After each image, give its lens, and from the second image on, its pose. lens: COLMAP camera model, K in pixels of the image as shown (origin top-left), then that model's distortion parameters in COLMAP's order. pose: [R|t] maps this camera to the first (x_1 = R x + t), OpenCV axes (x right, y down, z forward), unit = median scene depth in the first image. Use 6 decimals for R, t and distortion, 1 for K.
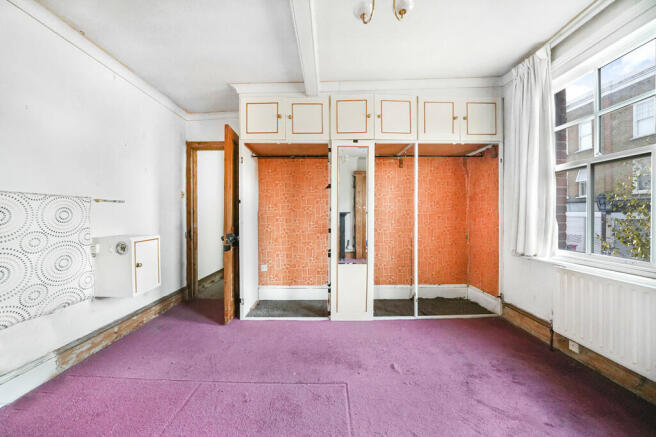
lens RADIAL K [[222.6, 0, 328.0], [0, 222.6, 218.5], [0, 0, 1]] dist [-0.002176, 0.000071]
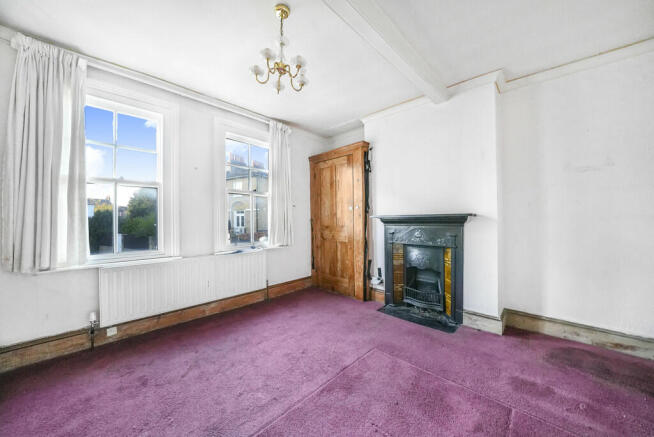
lens RADIAL K [[242.9, 0, 327.0], [0, 242.9, 218.5], [0, 0, 1]] dist [-0.000682, 0.000012]
pose [[-0.718089, 0.007877, 0.695906, -0.639295], [0.002897, 0.999961, -0.008330, -0.025600], [-0.695945, -0.003966, -0.718084, 1.089614]]
